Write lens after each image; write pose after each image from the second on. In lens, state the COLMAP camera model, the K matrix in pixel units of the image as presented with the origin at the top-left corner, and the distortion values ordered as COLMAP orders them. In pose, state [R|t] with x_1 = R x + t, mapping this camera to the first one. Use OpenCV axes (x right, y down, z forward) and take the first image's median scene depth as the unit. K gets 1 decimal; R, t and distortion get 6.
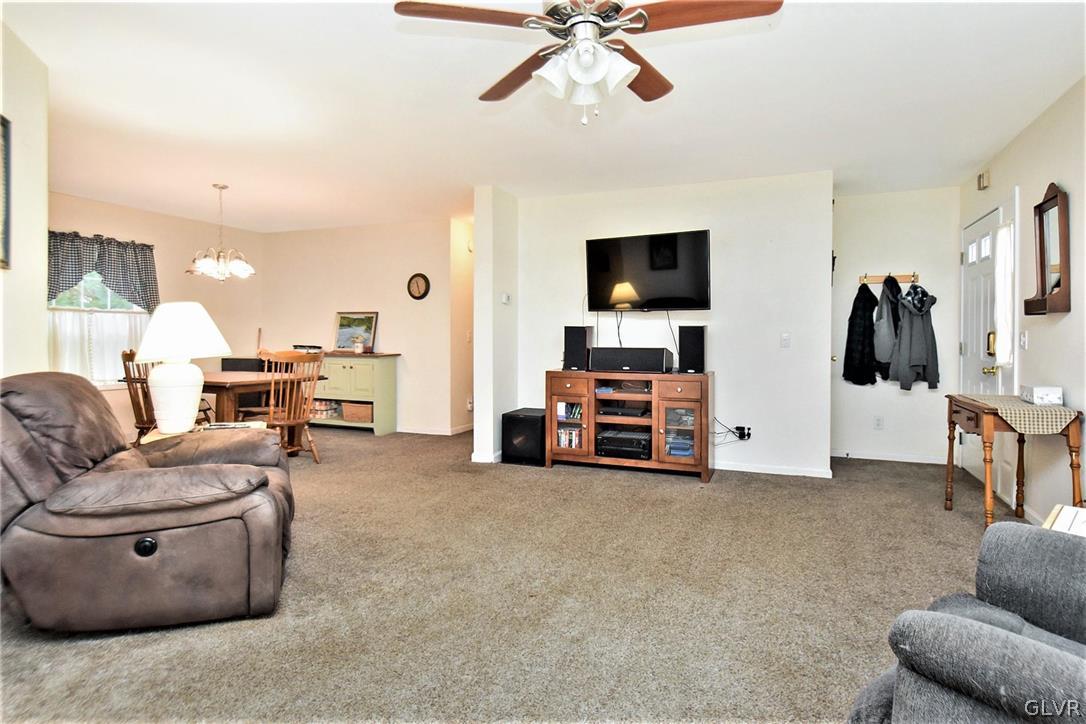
lens RADIAL K [[585.9, 0, 540.9], [0, 585.9, 343.6], [0, 0, 1]] dist [0.016069, 0.000336]
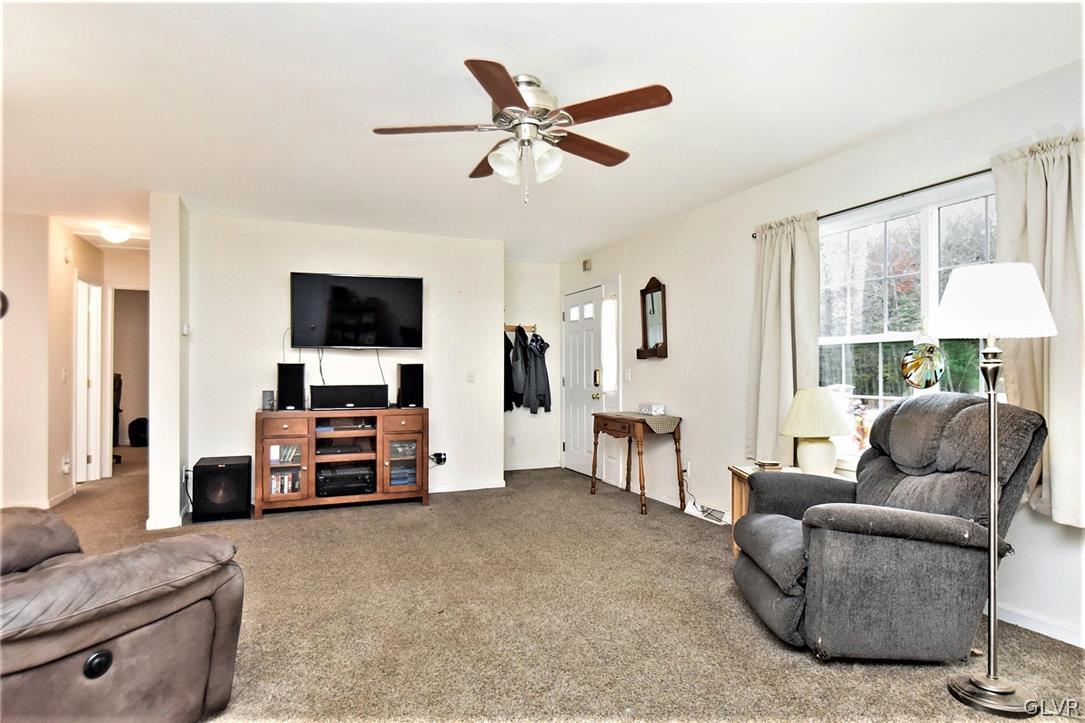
lens RADIAL K [[591.5, 0, 543.6], [0, 591.5, 374.4], [0, 0, 1]] dist [0.017419, -0.001023]
pose [[0.724409, -0.004563, 0.689355, -0.317389], [0.011662, 0.999916, -0.005636, -0.001590], [-0.689272, 0.012121, 0.724402, 0.032573]]
